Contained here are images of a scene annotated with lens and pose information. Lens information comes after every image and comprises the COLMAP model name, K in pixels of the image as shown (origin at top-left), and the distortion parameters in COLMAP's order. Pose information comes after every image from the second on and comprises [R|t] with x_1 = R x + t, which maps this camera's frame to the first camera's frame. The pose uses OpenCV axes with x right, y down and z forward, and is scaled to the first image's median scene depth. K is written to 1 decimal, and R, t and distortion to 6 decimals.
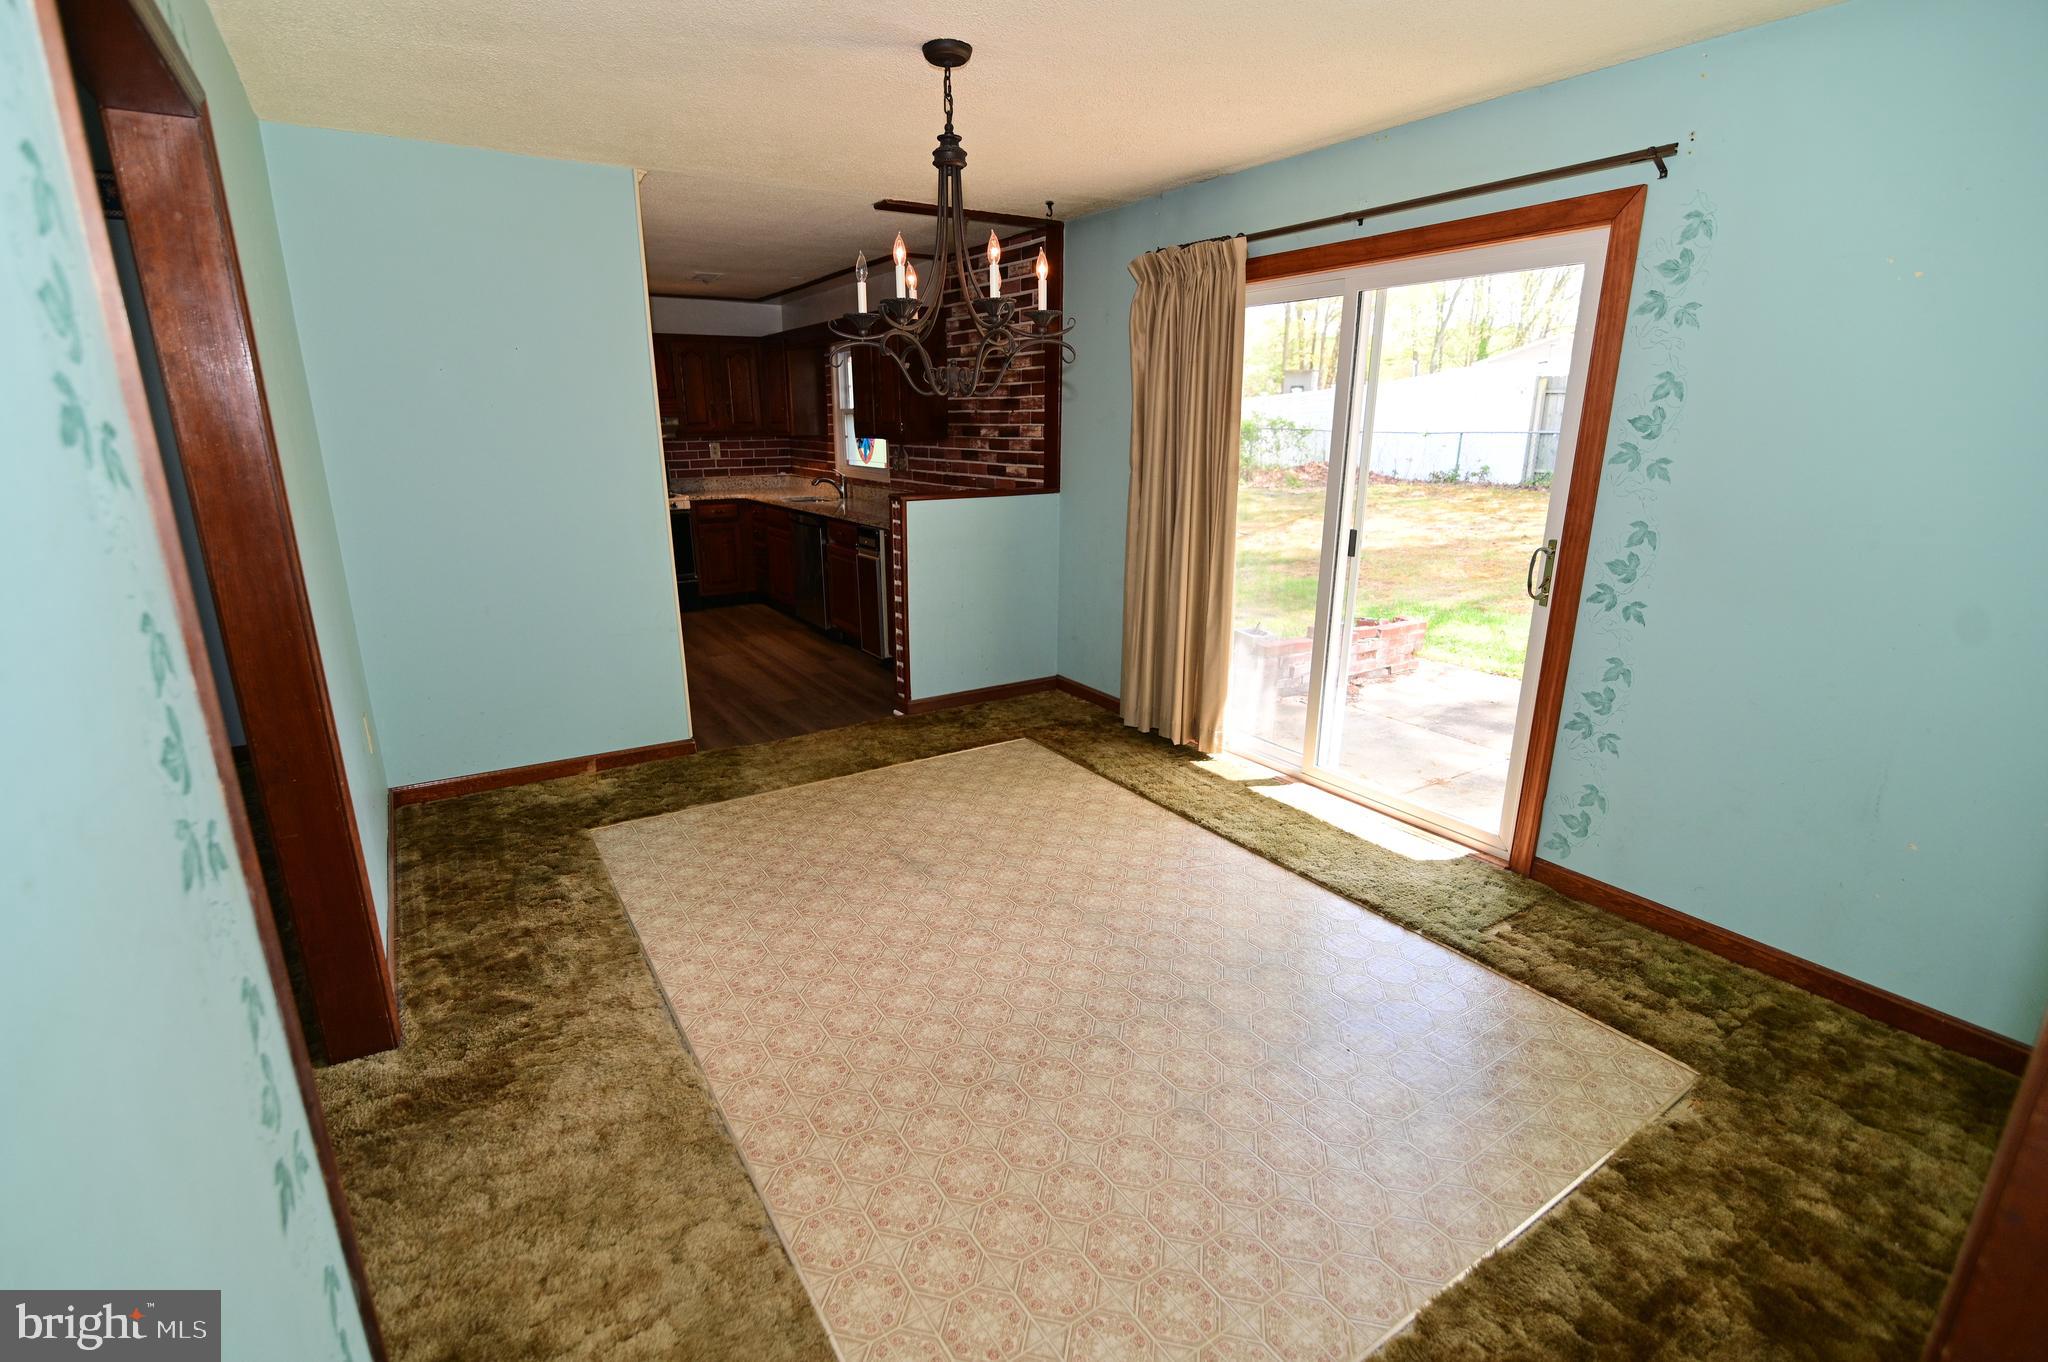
lens RADIAL K [[936.3, 0, 1014.7], [0, 936.3, 682.2], [0, 0, 1]] dist [-0.022878, 0.002297]
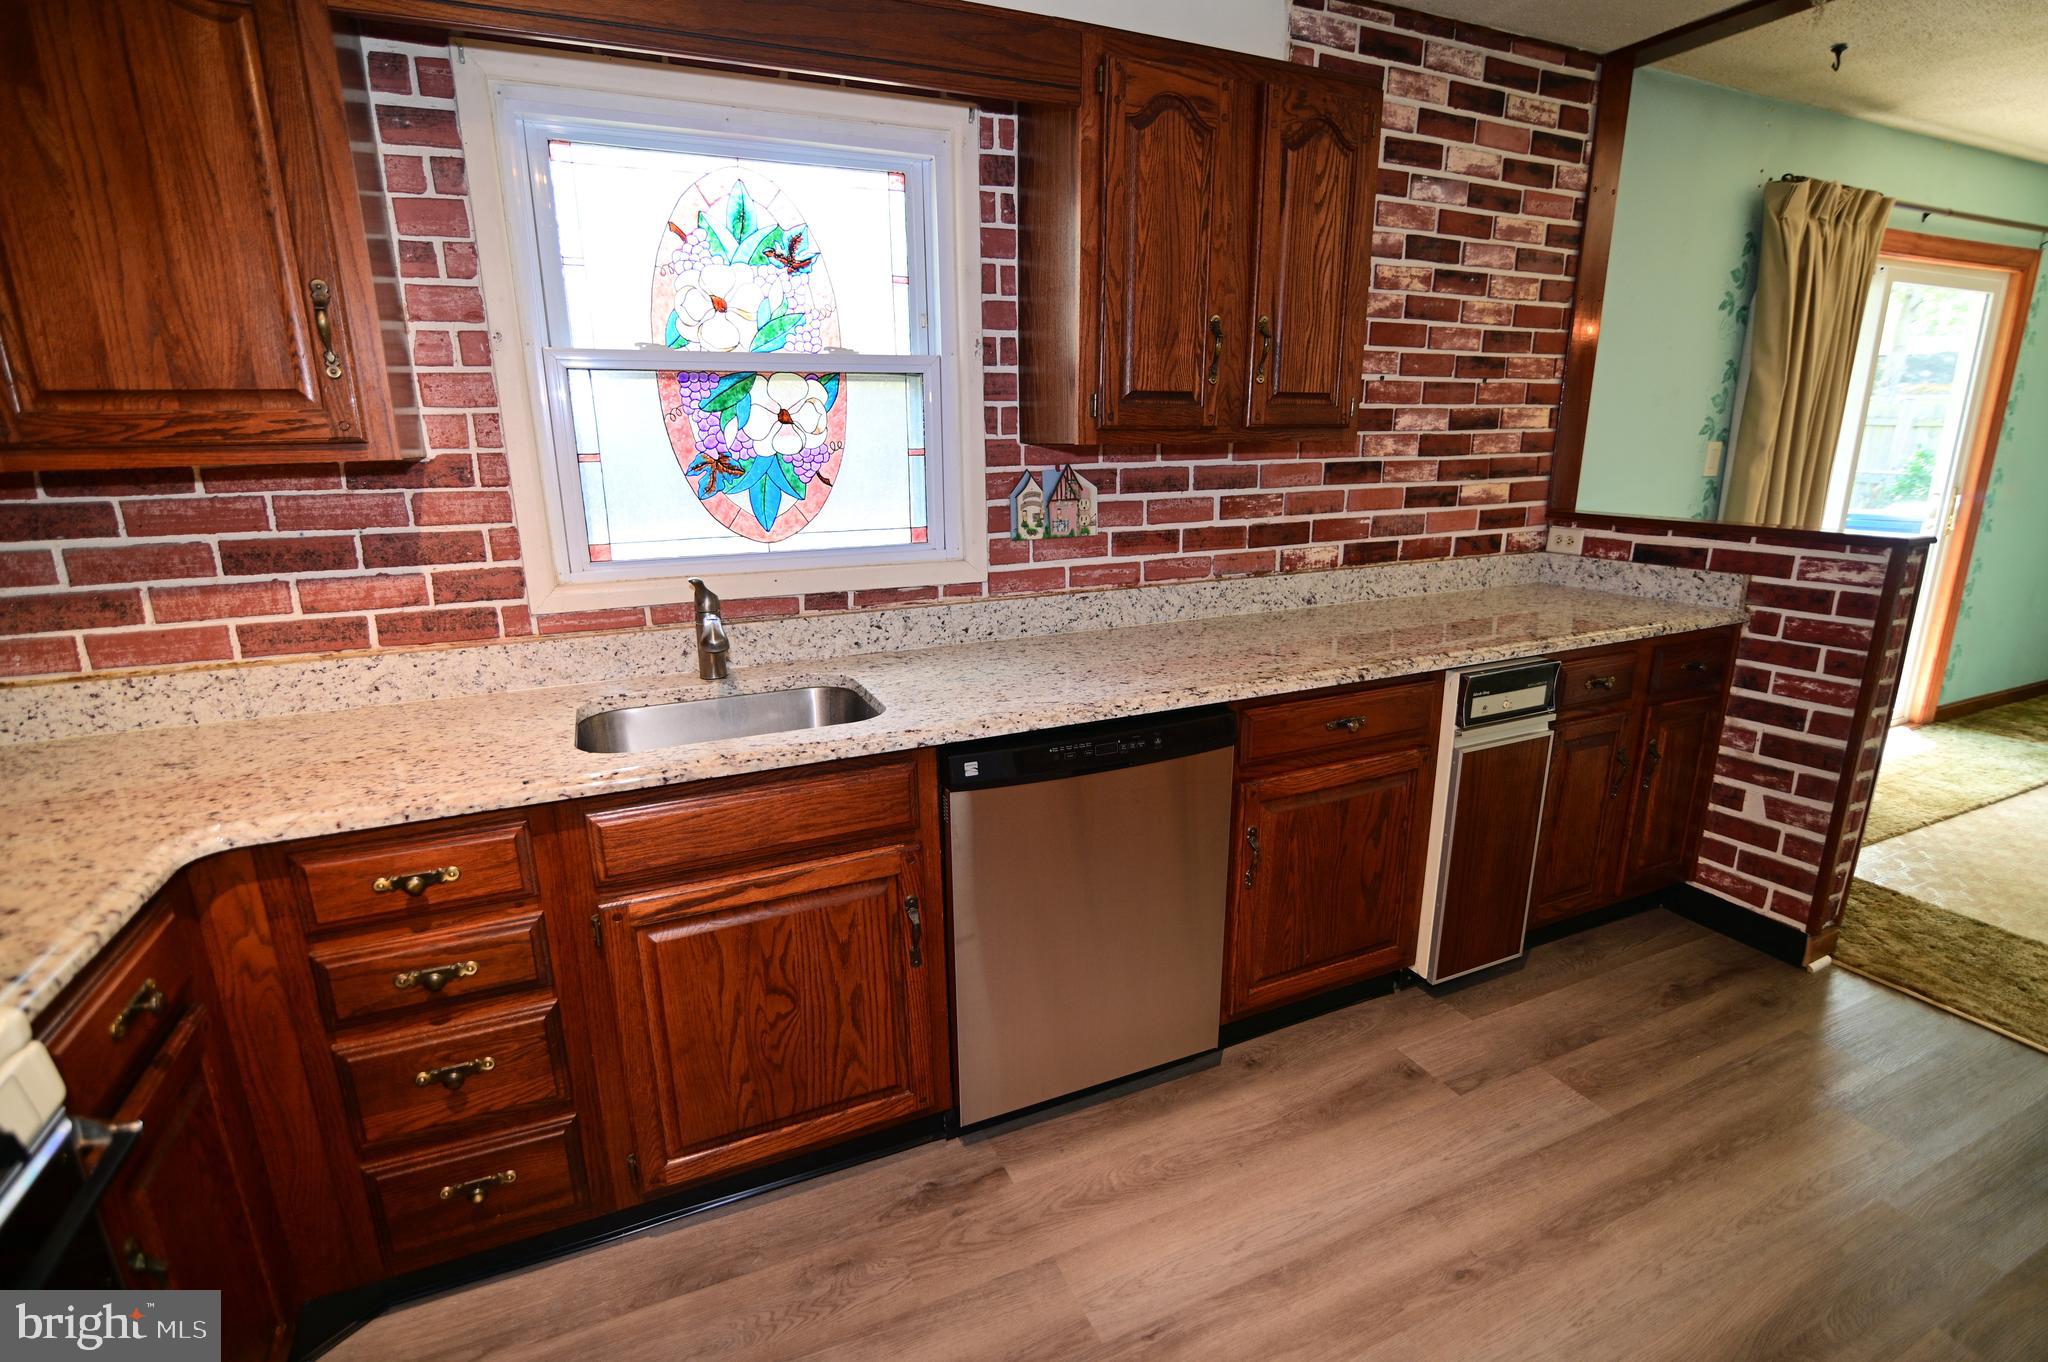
lens RADIAL K [[936.3, 0, 1014.7], [0, 936.3, 682.2], [0, 0, 1]] dist [-0.022878, 0.002297]
pose [[0.157641, -0.252297, 0.954723, -0.643577], [0.280264, 0.938486, 0.201730, -0.339770], [-0.946890, 0.235774, 0.218654, 1.288313]]
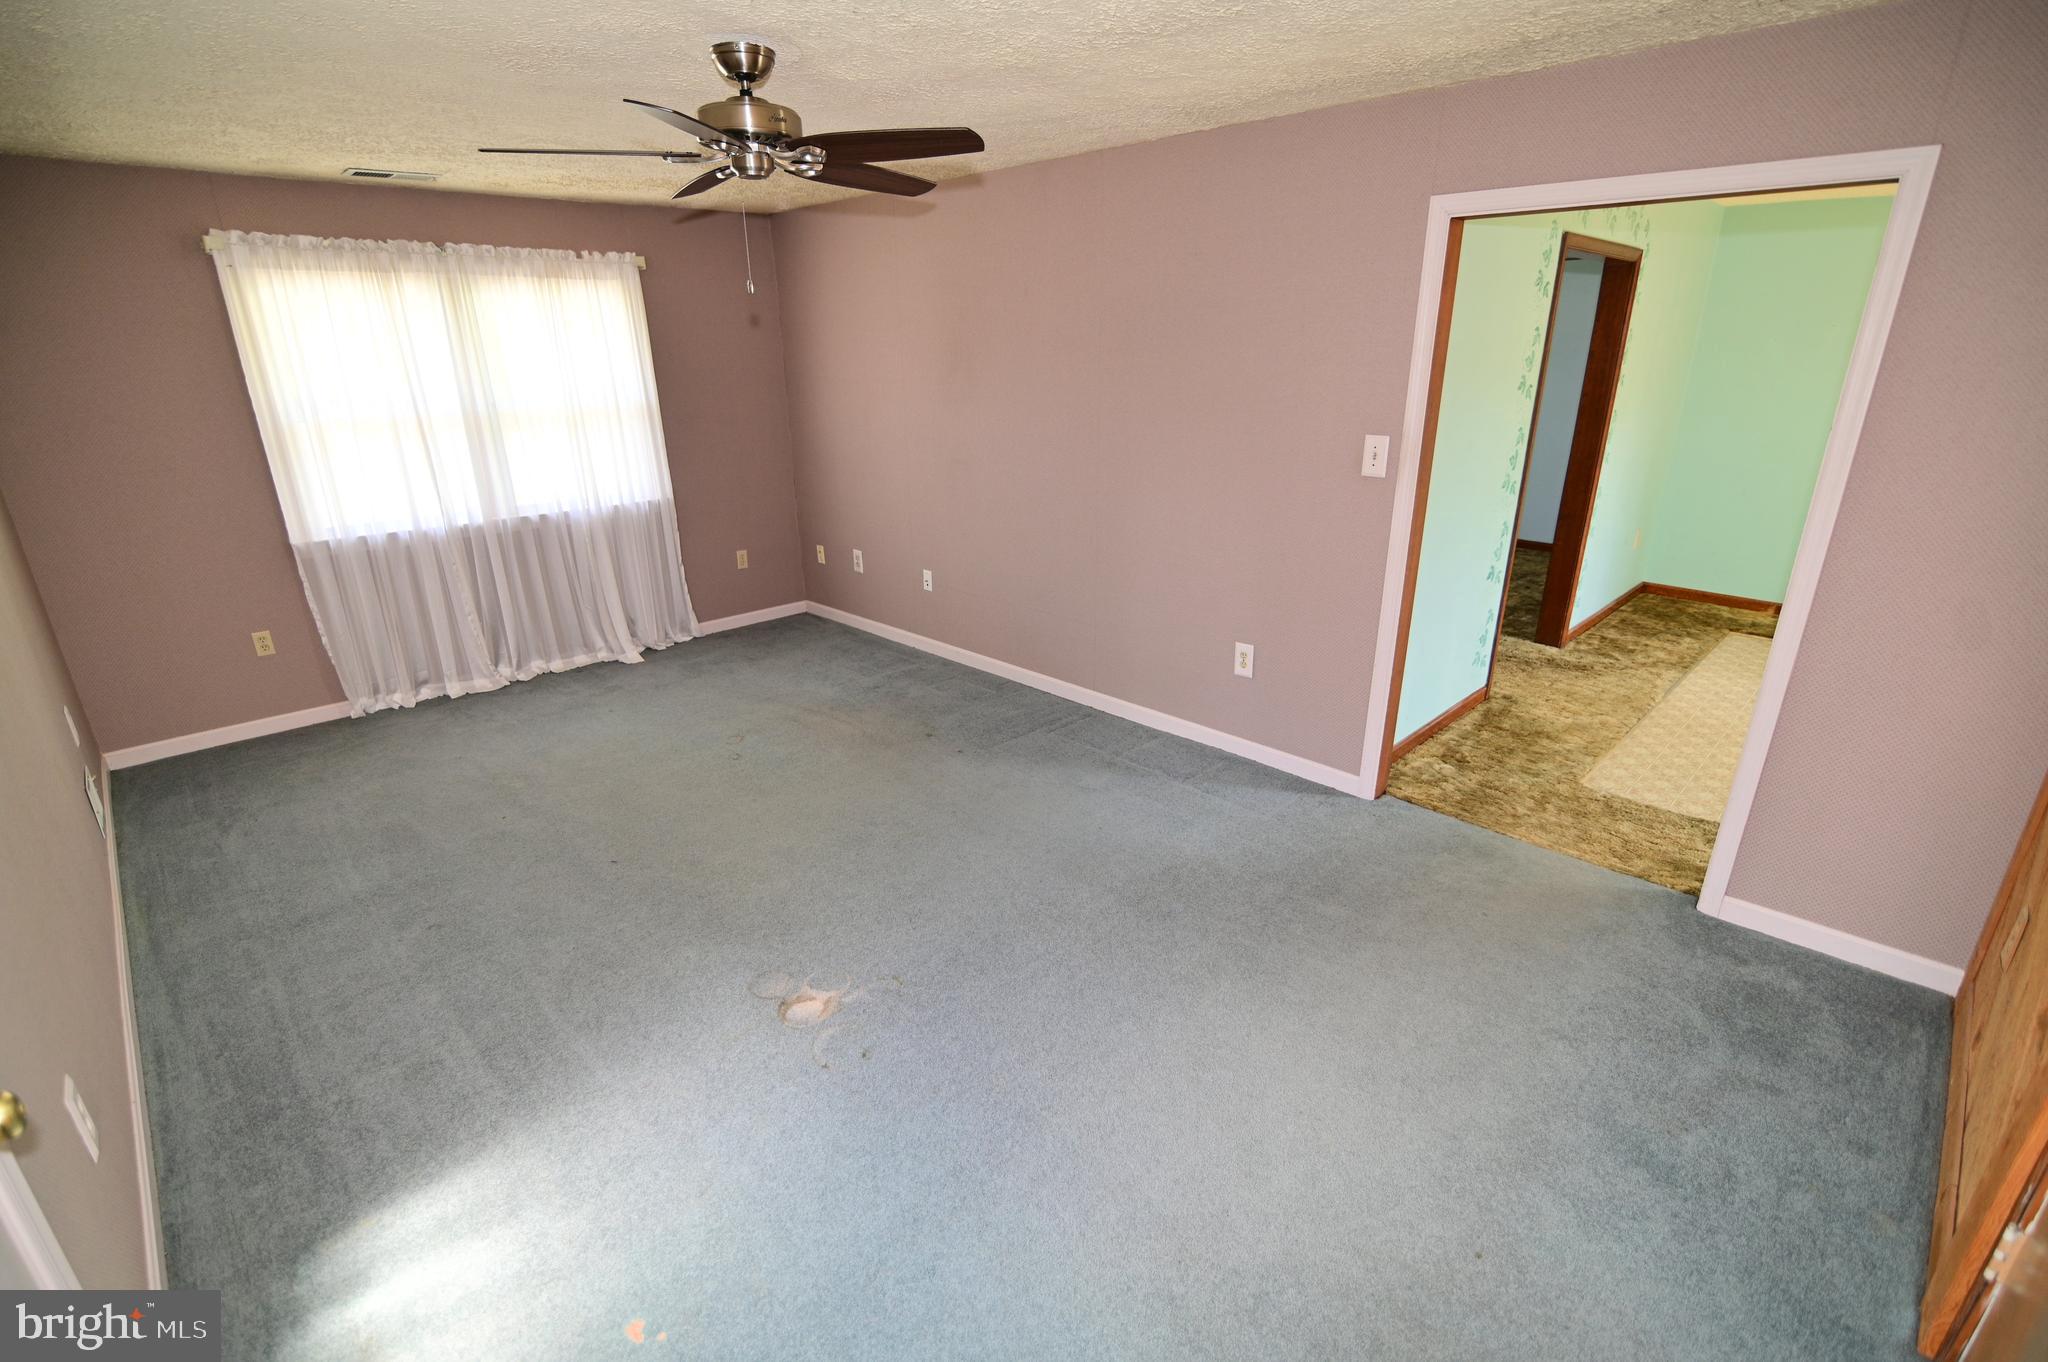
lens RADIAL K [[936.3, 0, 1014.7], [0, 936.3, 682.2], [0, 0, 1]] dist [-0.022878, 0.002297]
pose [[0.201135, 0.331763, -0.921671, 0.581216], [-0.253536, 0.926470, 0.278161, 0.078680], [0.946184, 0.177729, 0.270459, -0.431094]]
